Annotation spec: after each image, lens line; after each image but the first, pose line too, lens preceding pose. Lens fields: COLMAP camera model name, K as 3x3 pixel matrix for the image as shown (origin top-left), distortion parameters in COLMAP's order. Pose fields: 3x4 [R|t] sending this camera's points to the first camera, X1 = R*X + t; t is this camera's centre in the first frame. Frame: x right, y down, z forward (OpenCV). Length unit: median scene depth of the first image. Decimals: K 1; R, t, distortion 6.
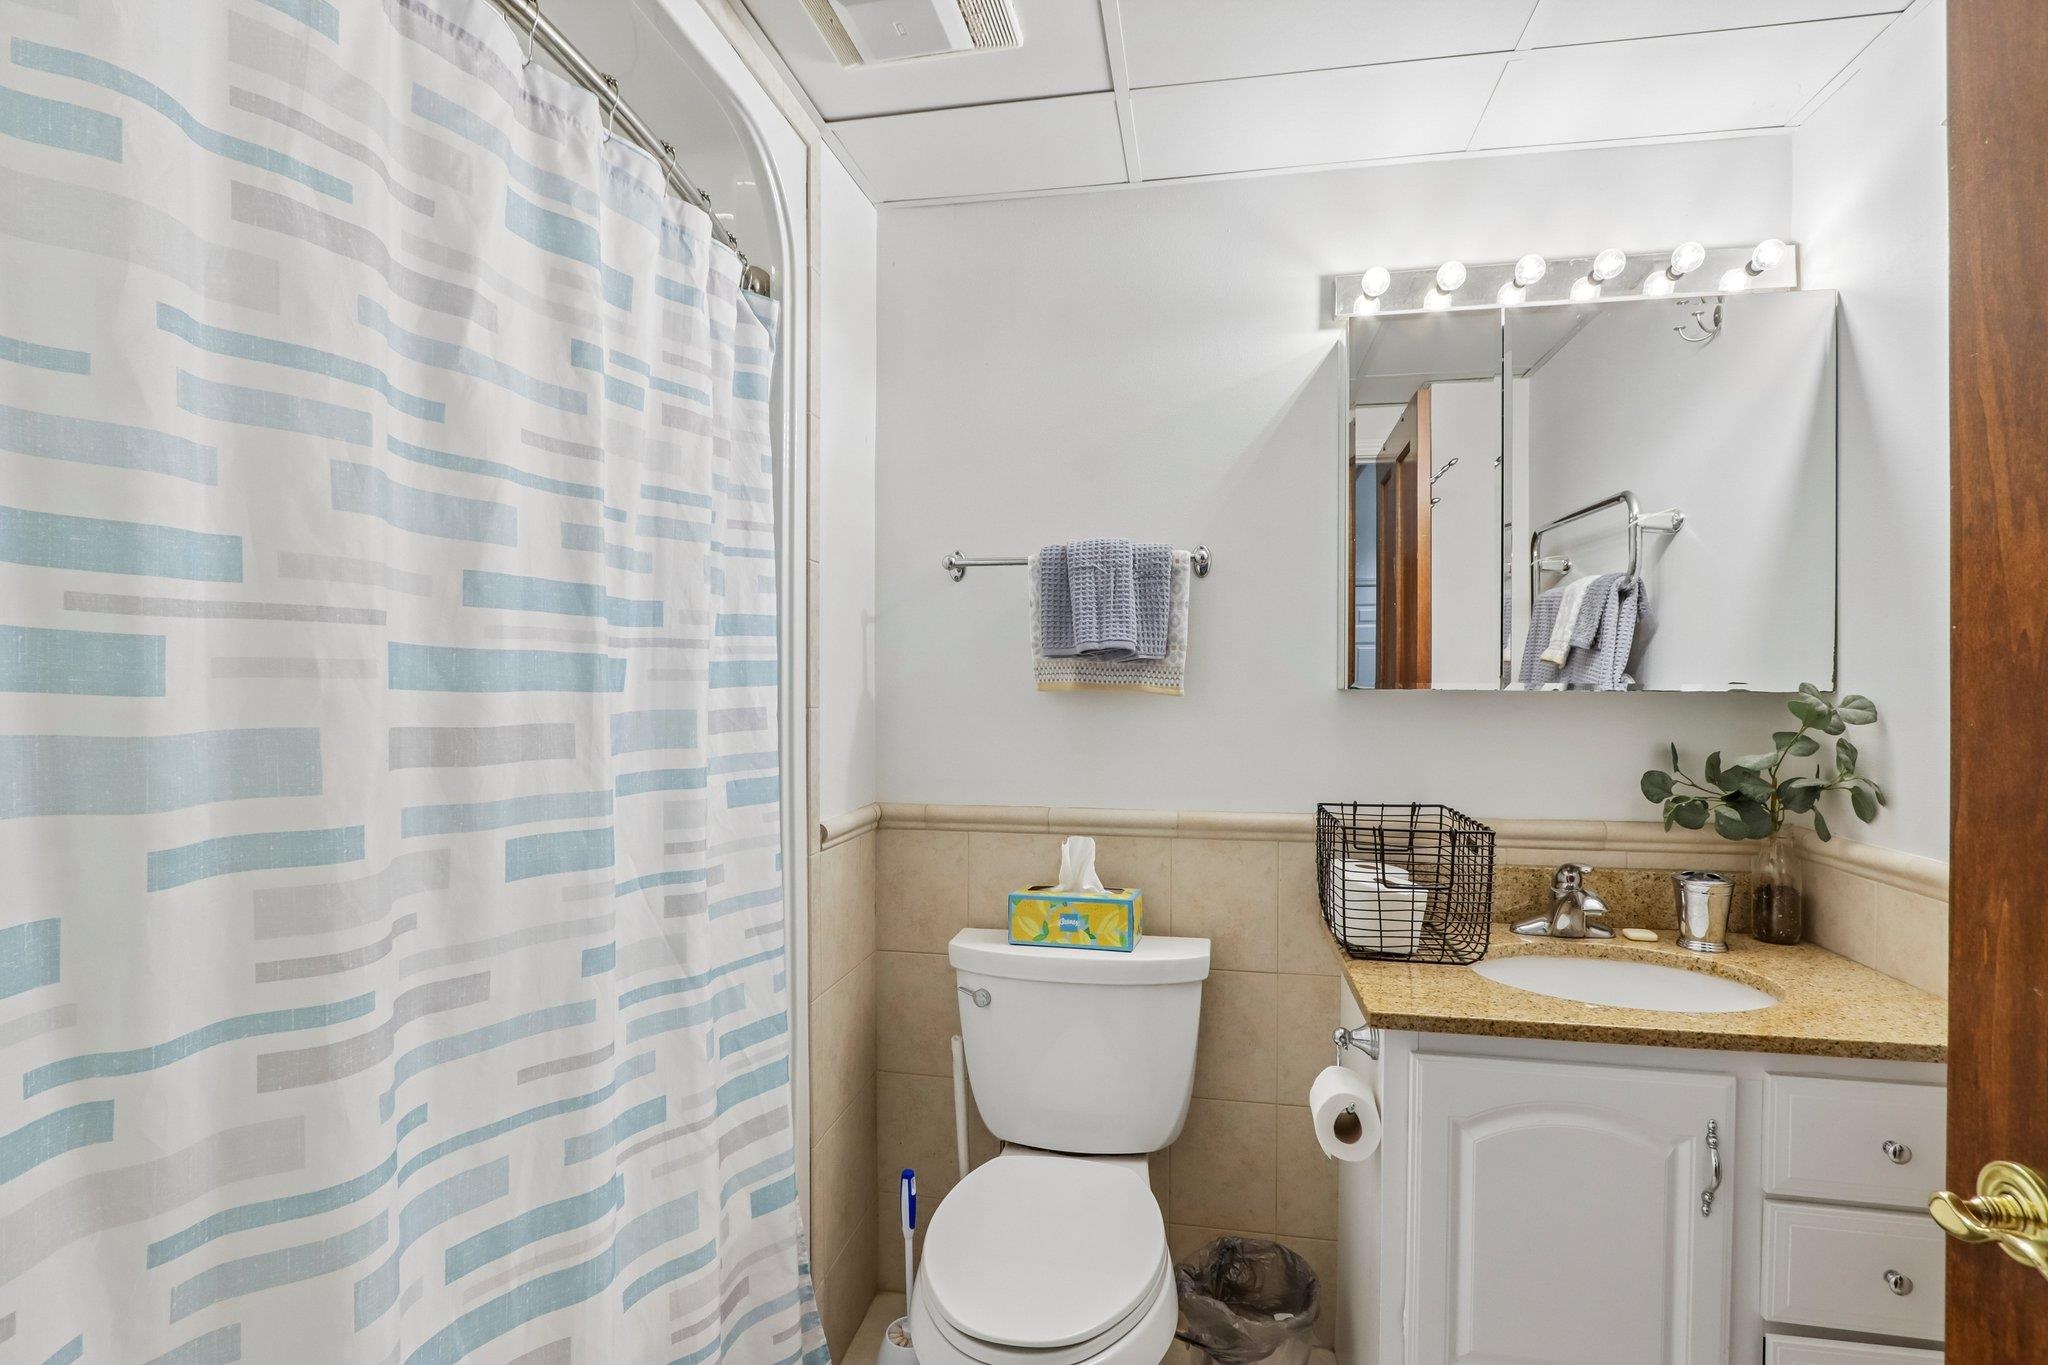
lens RADIAL K [[955.7, 0, 1023.2], [0, 955.7, 691.8], [0, 0, 1]] dist [0.000567, 0.000070]
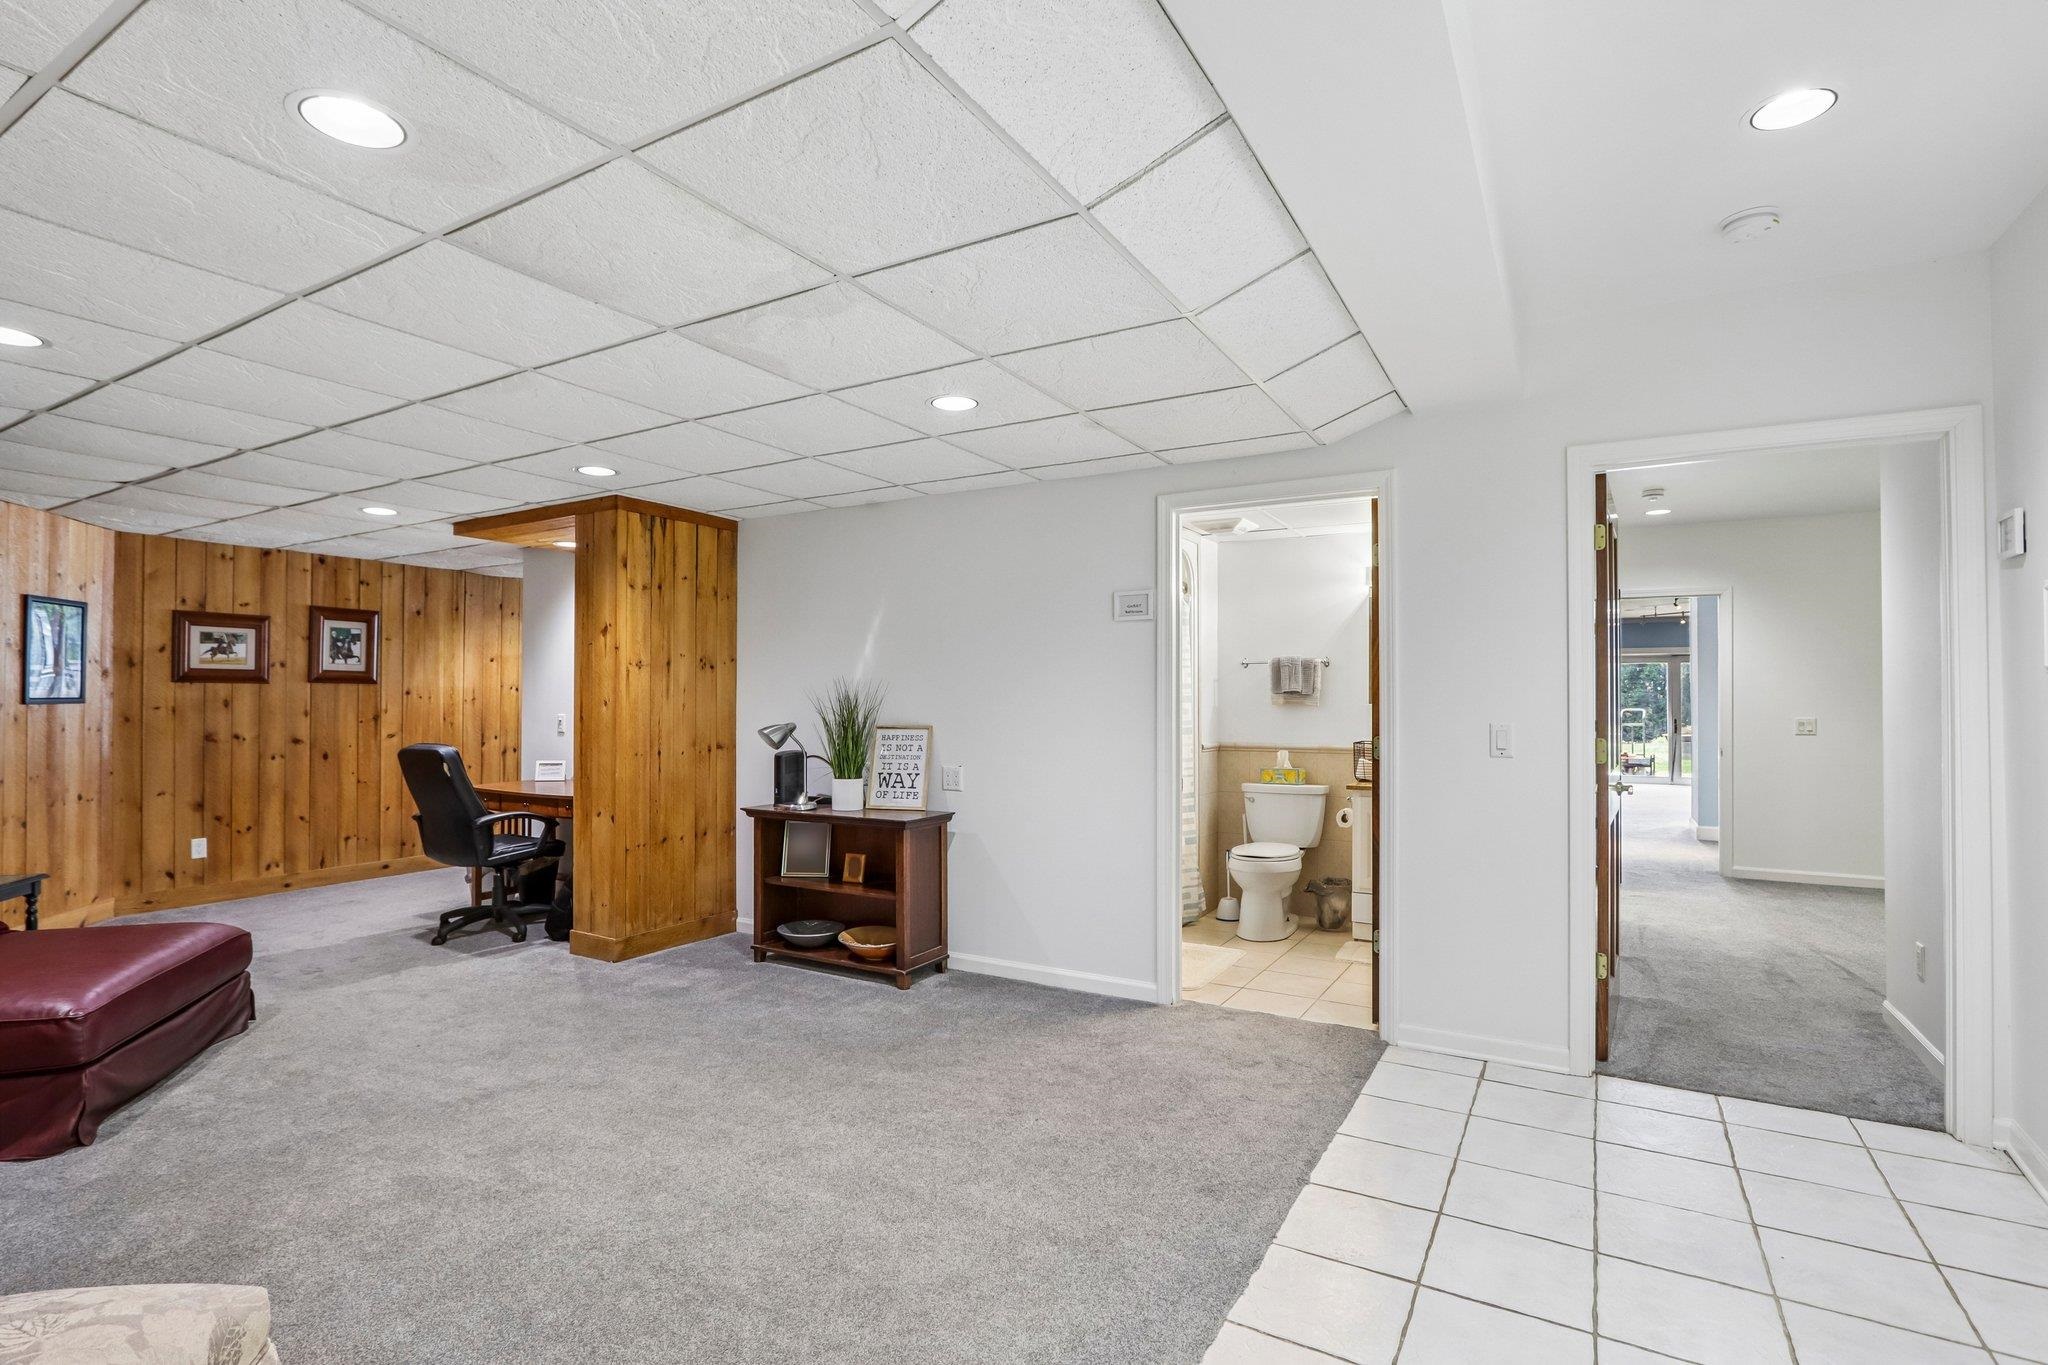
lens RADIAL K [[955.7, 0, 1023.2], [0, 955.7, 691.8], [0, 0, 1]] dist [0.000567, 0.000070]
pose [[0.937347, -0.002530, -0.348388, 0.350113], [-0.005395, 0.999748, -0.021777, 0.029830], [0.348355, 0.022292, 0.937098, -2.237674]]
